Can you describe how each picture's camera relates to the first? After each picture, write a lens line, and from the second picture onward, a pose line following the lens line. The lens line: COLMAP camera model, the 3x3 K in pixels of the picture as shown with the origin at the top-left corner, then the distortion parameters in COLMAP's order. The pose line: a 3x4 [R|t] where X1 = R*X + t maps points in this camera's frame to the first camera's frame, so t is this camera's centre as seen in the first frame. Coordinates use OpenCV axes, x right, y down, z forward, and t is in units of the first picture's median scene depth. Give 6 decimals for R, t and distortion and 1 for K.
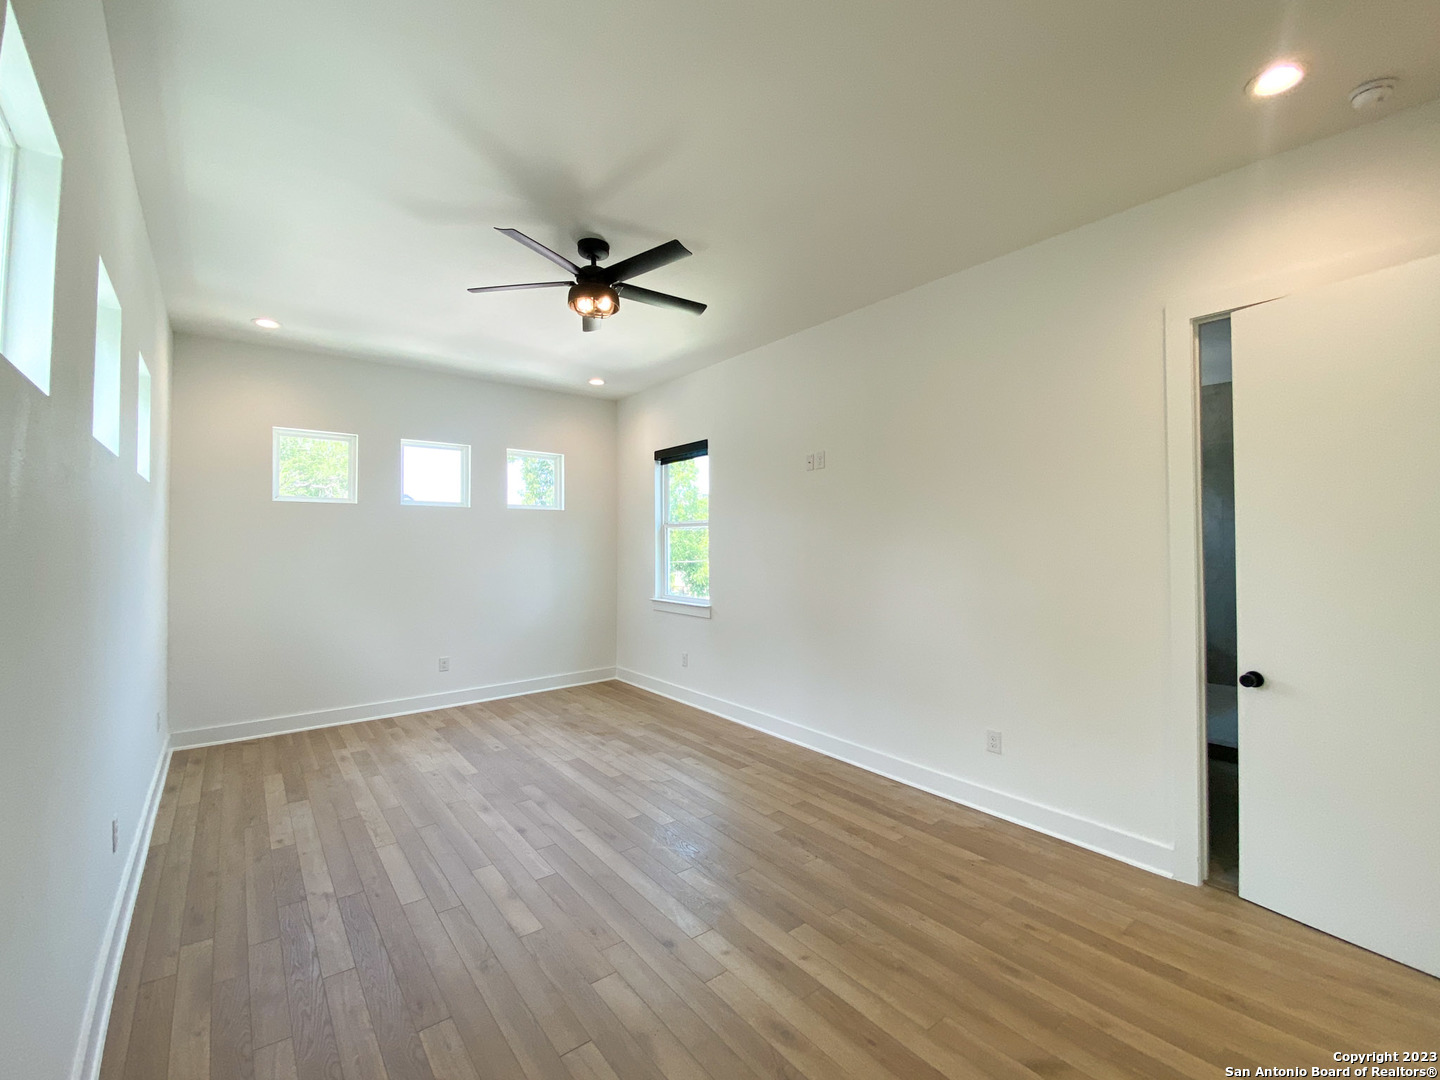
lens RADIAL K [[610.6, 0, 720.0], [0, 610.6, 540.0], [0, 0, 1]] dist [0.040708, -0.018313]
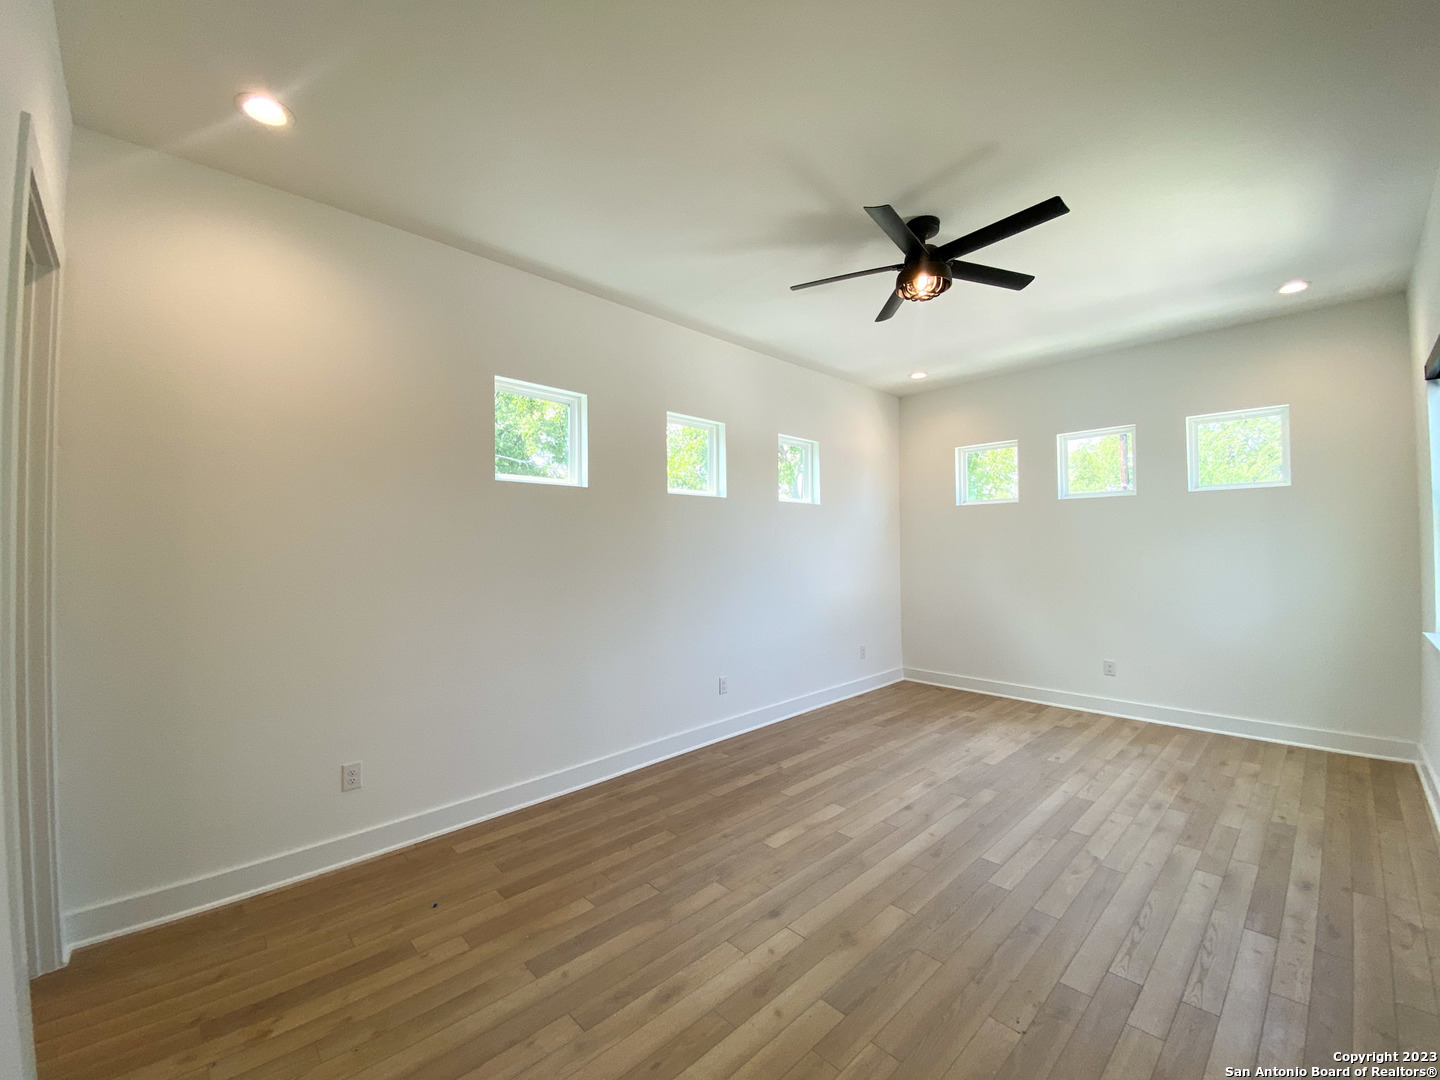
lens RADIAL K [[610.6, 0, 720.0], [0, 610.6, 540.0], [0, 0, 1]] dist [0.040708, -0.018313]
pose [[0.092992, -0.007802, -0.995636, 0.556002], [0.017118, 0.999834, -0.006236, 0.015660], [0.995520, -0.016464, 0.093110, 0.480494]]
